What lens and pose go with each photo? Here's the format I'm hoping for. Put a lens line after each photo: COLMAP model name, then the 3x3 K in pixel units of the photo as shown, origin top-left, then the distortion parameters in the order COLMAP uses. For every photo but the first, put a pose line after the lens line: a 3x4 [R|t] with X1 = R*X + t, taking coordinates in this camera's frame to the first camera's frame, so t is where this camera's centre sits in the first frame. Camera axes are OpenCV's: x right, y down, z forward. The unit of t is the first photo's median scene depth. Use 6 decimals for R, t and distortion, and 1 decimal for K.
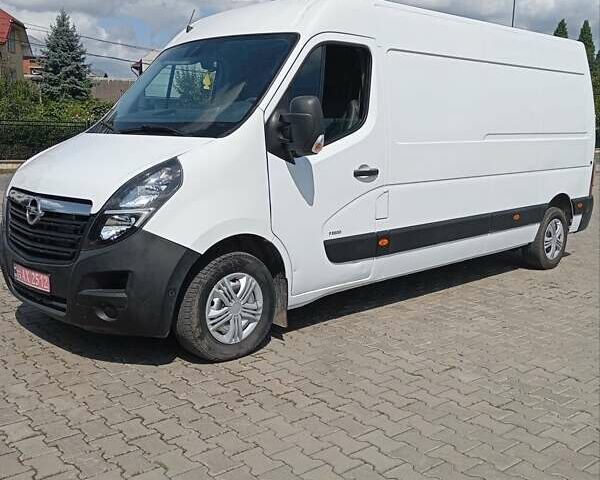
lens RADIAL K [[657.0, 0, 300.0], [0, 657.0, 240.0], [0, 0, 1]] dist [0.028608, 0.015850]
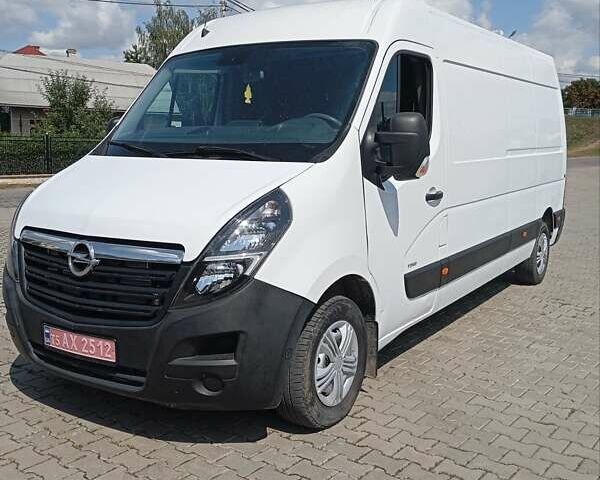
lens RADIAL K [[659.3, 0, 300.0], [0, 659.3, 240.0], [0, 0, 1]] dist [0.037732, -0.005055]
pose [[0.976148, -0.039357, 0.213511, -0.317170], [0.042394, 0.999054, -0.009666, -0.047397], [-0.212928, 0.018487, 0.976893, 0.177192]]
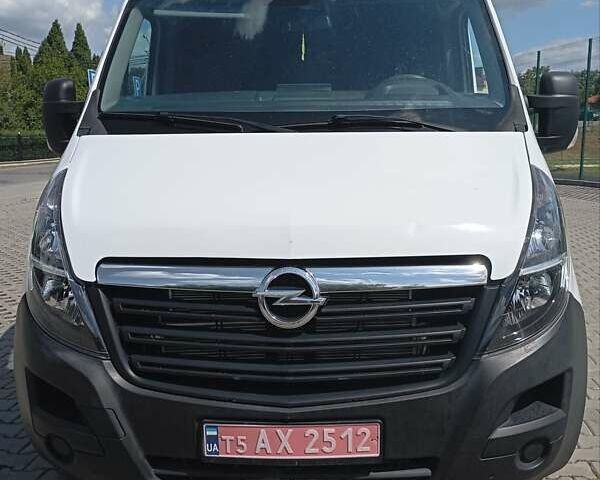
lens RADIAL K [[659.3, 0, 300.0], [0, 659.3, 240.0], [0, 0, 1]] dist [0.037732, -0.005055]
pose [[0.727585, -0.130044, 0.673579, -0.706536], [0.132922, 0.989985, 0.047552, -0.106131], [-0.673017, 0.054935, 0.737584, 0.649986]]
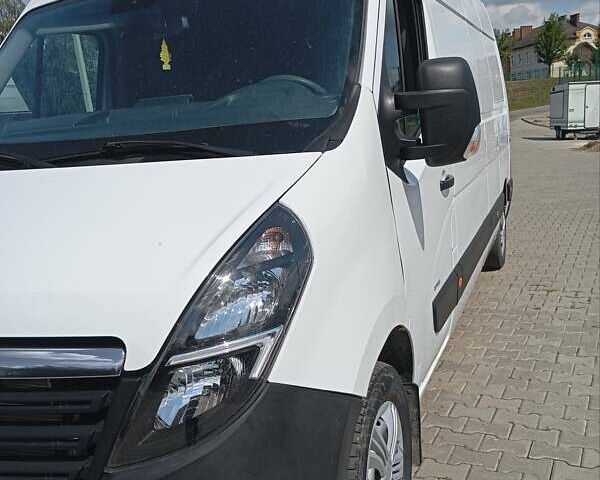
lens RADIAL K [[657.0, 0, 300.0], [0, 657.0, 240.0], [0, 0, 1]] dist [0.028608, 0.015850]
pose [[0.908192, -0.158621, 0.387332, -0.330524], [0.158356, 0.986836, 0.032827, -0.104307], [-0.387440, 0.031523, 0.921356, 0.535269]]
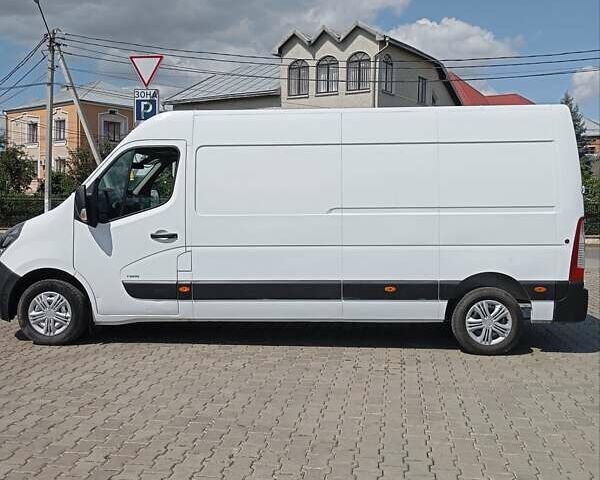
lens RADIAL K [[659.3, 0, 300.0], [0, 659.3, 240.0], [0, 0, 1]] dist [0.037732, -0.005055]
pose [[0.670940, 0.036722, -0.740602, 1.520015], [-0.115166, 0.991814, -0.055154, -0.058145], [0.732514, 0.122297, 0.669676, 0.325303]]
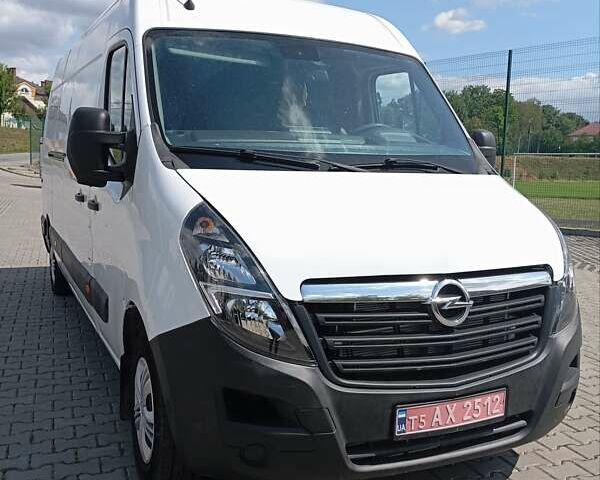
lens RADIAL K [[673.2, 0, 300.0], [0, 673.2, 240.0], [0, 0, 1]] dist [0.024230, -0.006729]
pose [[0.327780, -0.120458, 0.937043, -1.025372], [0.133979, 0.987741, 0.080109, -0.170248], [-0.935206, 0.099286, 0.339901, 0.914105]]
